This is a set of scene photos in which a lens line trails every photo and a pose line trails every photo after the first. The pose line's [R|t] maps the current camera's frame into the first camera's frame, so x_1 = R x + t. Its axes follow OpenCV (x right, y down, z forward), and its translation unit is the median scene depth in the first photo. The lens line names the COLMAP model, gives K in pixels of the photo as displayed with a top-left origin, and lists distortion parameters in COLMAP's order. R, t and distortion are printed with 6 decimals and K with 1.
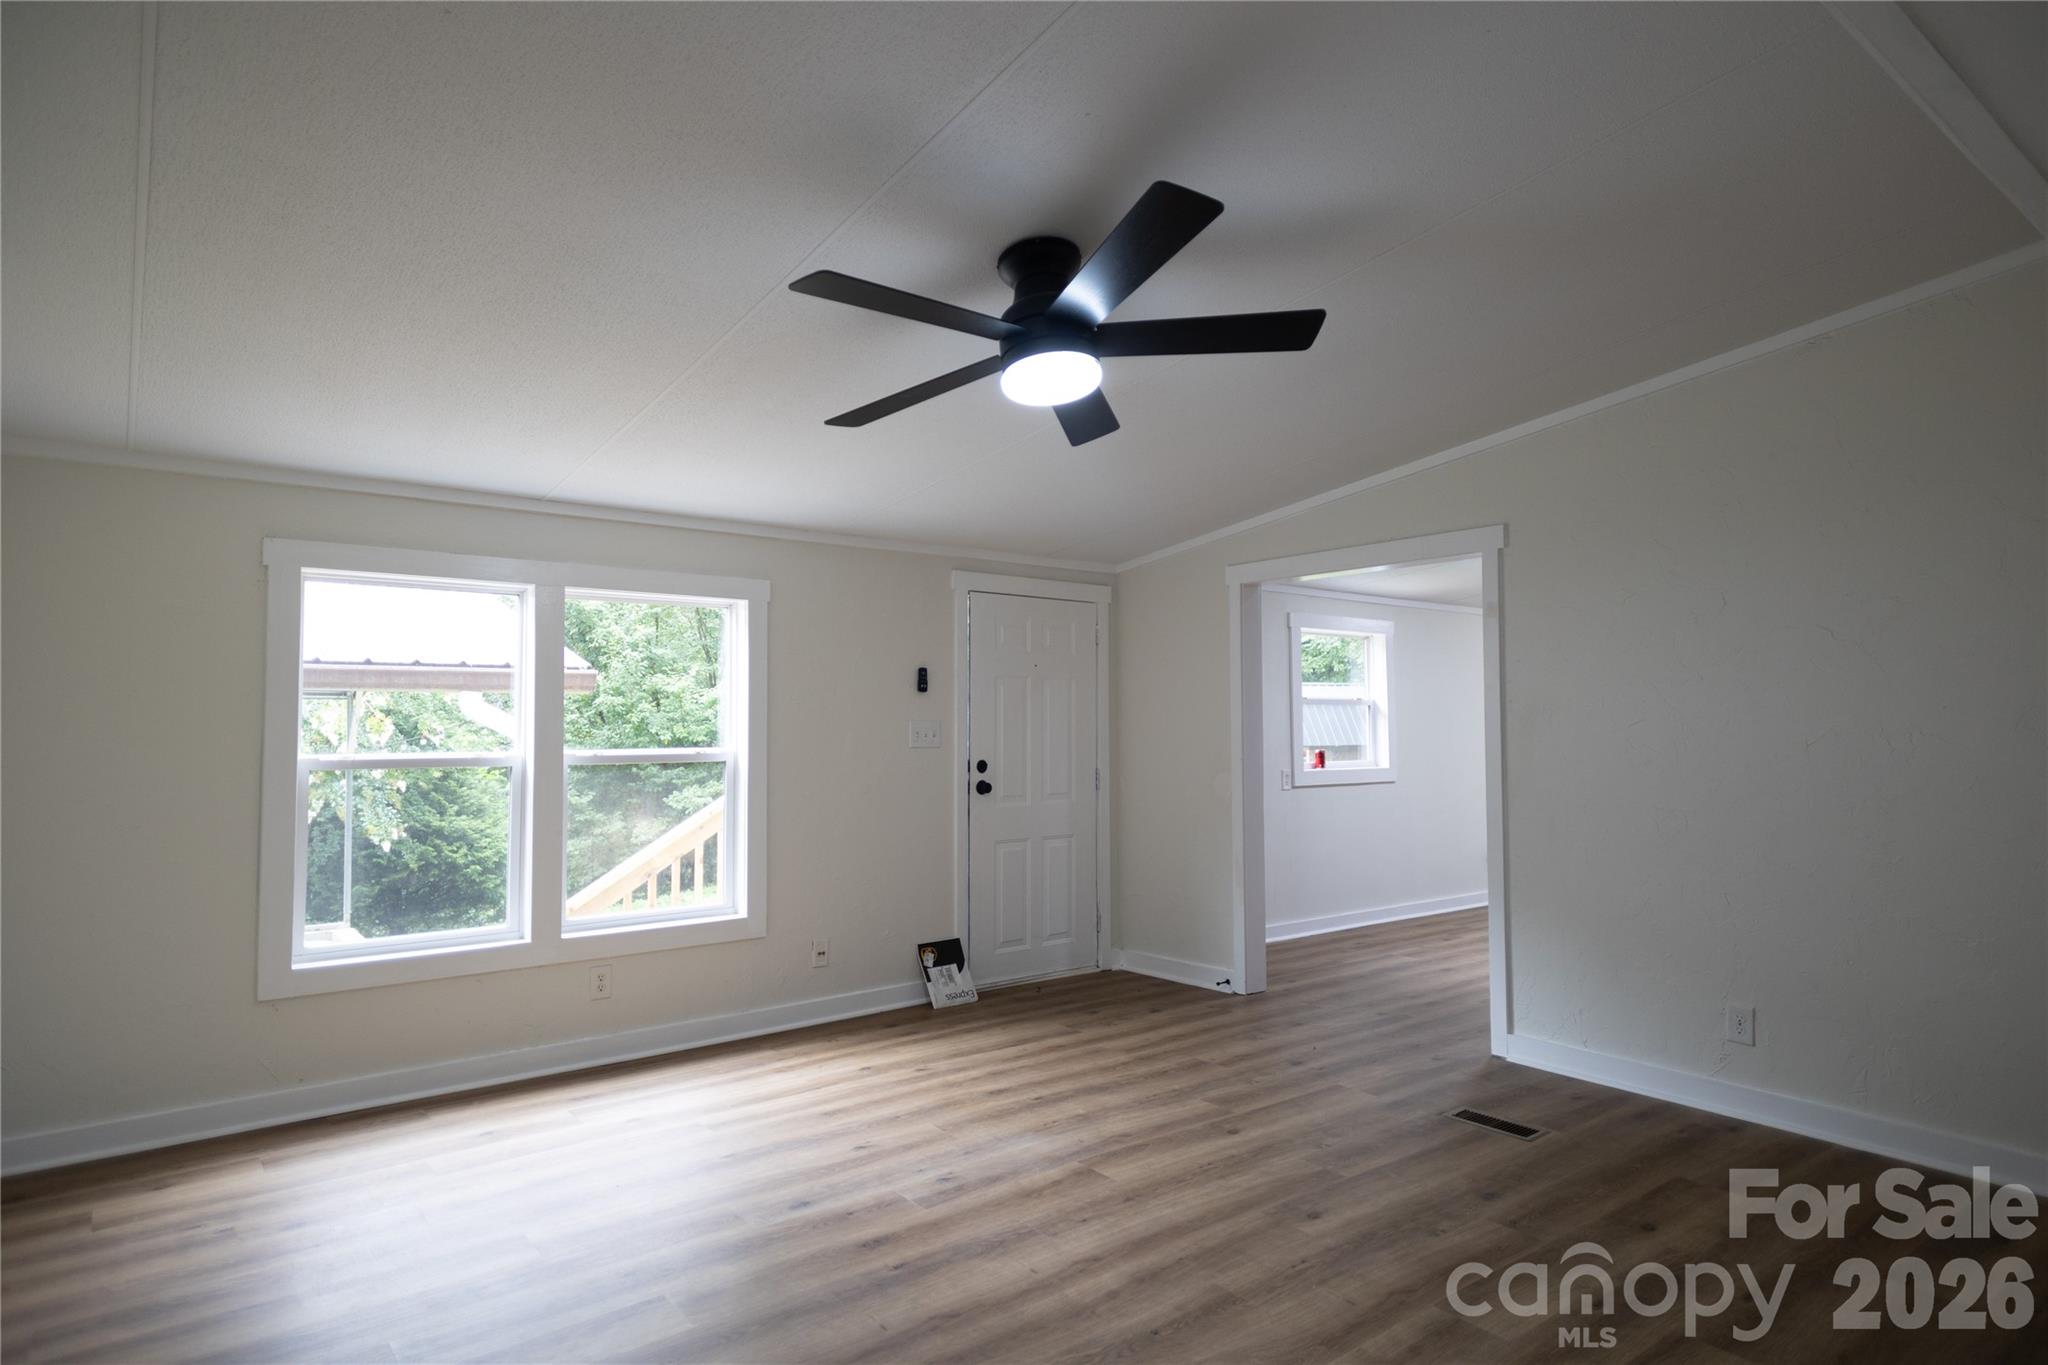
lens RADIAL K [[1140.1, 0, 1001.7], [0, 1140.1, 666.6], [0, 0, 1]] dist [0.023509, -0.006912]
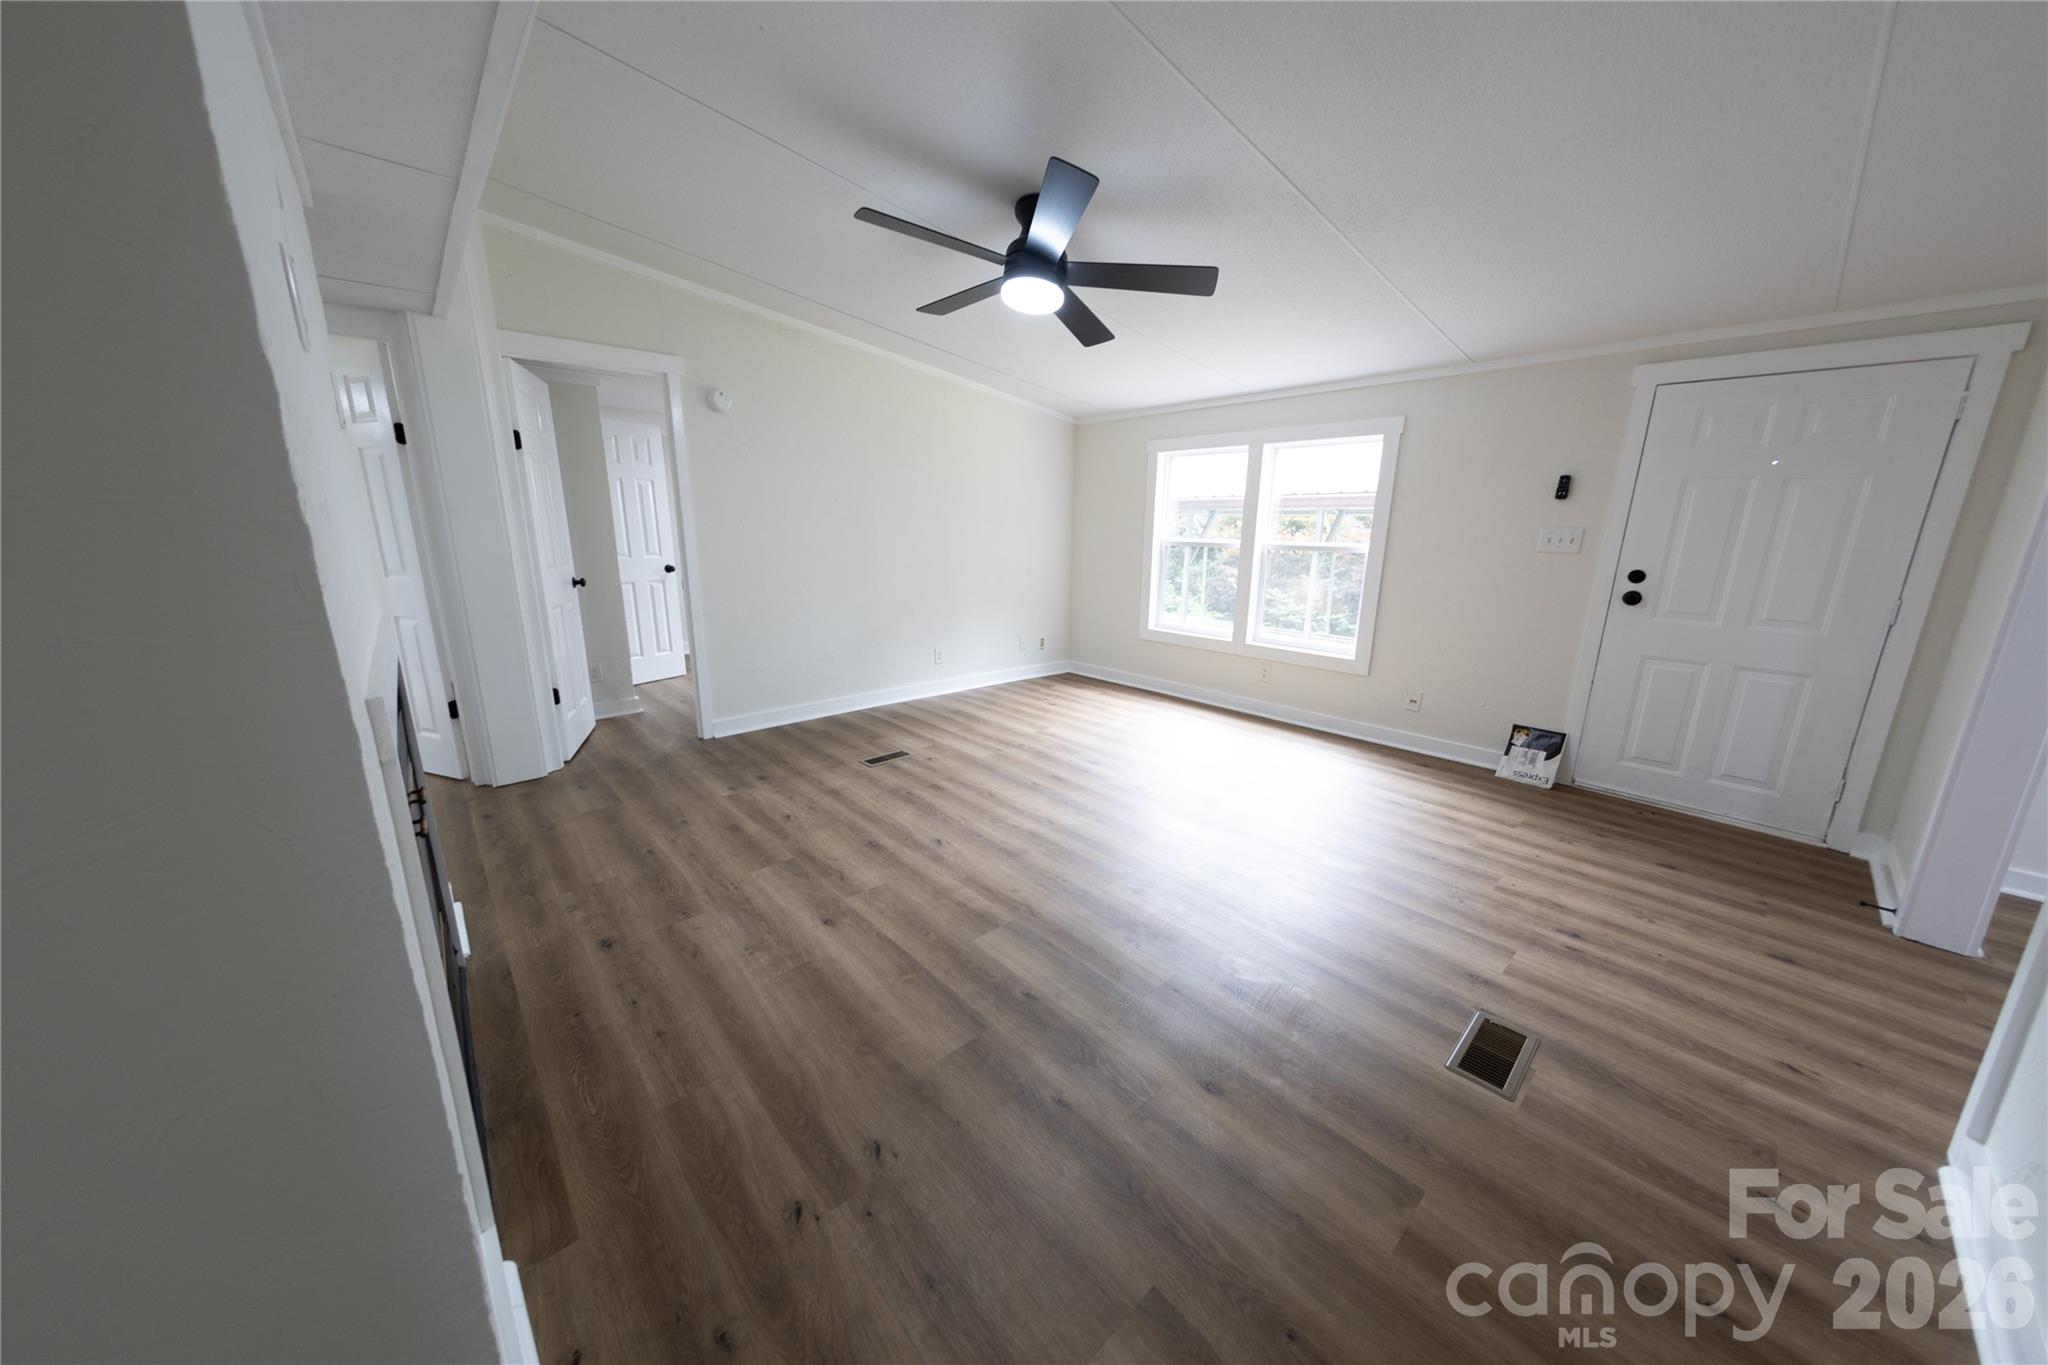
lens RADIAL K [[679.9, 0, 1021.1], [0, 679.9, 674.7], [0, 0, 1]] dist [0.004127, 0.001135]
pose [[0.080058, 0.217590, -0.972751, 0.740261], [0.032955, 0.974772, 0.220754, 0.033451], [0.996245, -0.049730, 0.070867, 0.612858]]
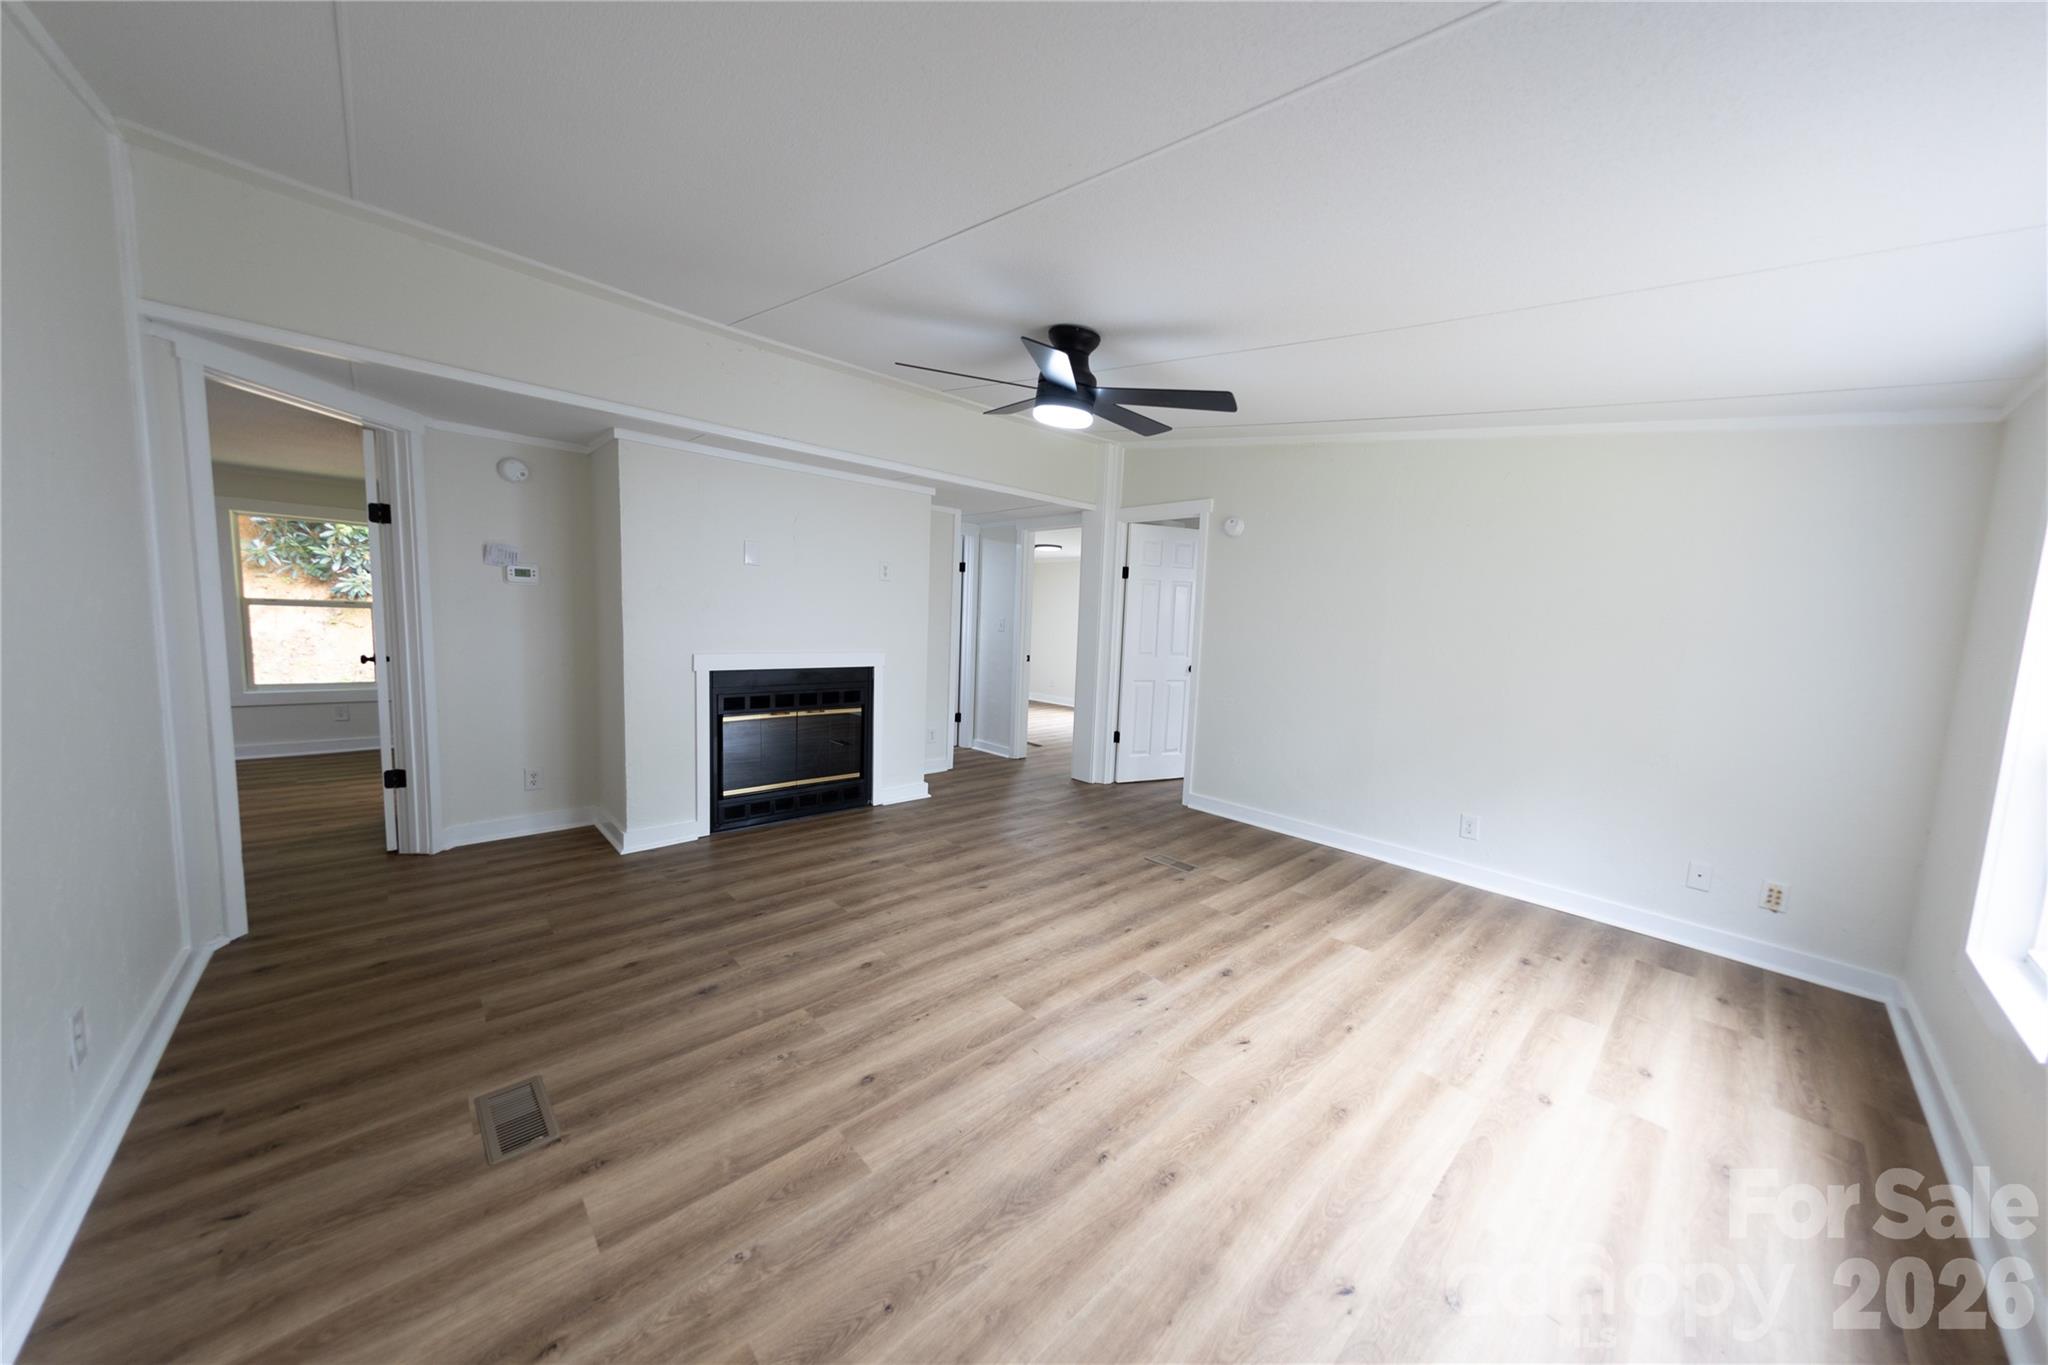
lens RADIAL K [[679.9, 0, 1027.0], [0, 679.9, 679.2], [0, 0, 1]] dist [0.004127, 0.001135]
pose [[-0.994160, -0.027811, -0.104273, 0.128974], [-0.033775, 0.997866, 0.055878, 0.054245], [0.102496, 0.059073, -0.992978, 1.376164]]
